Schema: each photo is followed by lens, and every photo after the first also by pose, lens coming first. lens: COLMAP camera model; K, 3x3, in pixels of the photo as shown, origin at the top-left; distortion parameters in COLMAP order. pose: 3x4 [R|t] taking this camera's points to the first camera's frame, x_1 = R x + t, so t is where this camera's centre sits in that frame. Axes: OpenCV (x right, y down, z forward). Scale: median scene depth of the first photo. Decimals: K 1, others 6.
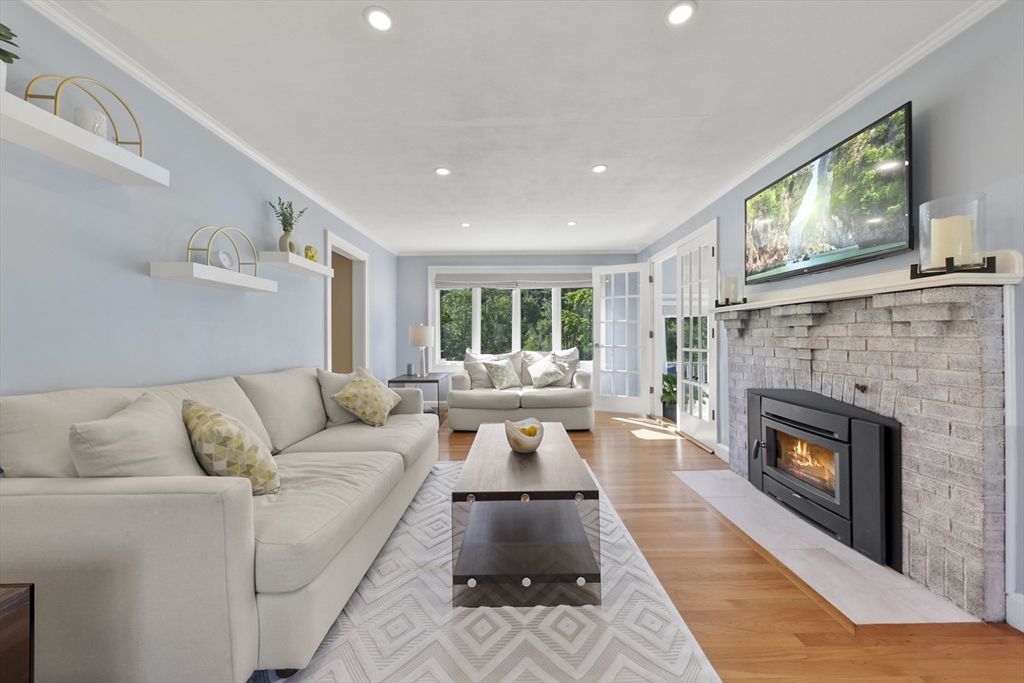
lens RADIAL K [[351.1, 0, 515.1], [0, 351.1, 336.8], [0, 0, 1]] dist [0.012707, -0.003944]
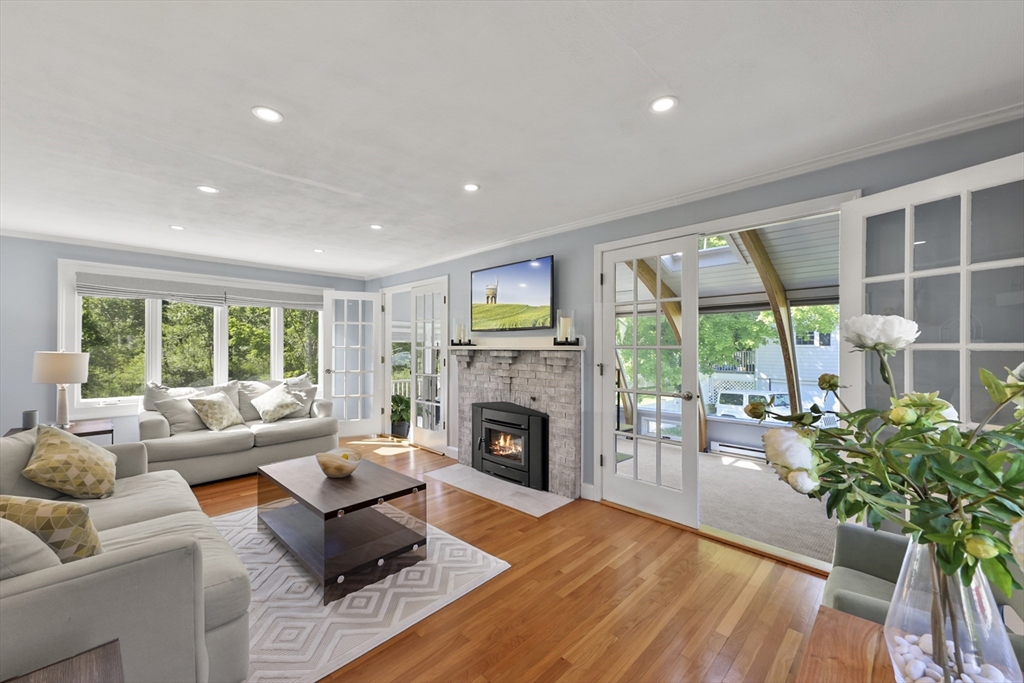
lens RADIAL K [[398.6, 0, 497.0], [0, 398.6, 352.5], [0, 0, 1]] dist [0.020003, 0.000008]
pose [[0.717622, -0.002427, 0.696429, -0.437523], [-0.004157, 0.999961, 0.007769, -0.080928], [-0.696420, -0.008470, 0.717584, -0.257471]]
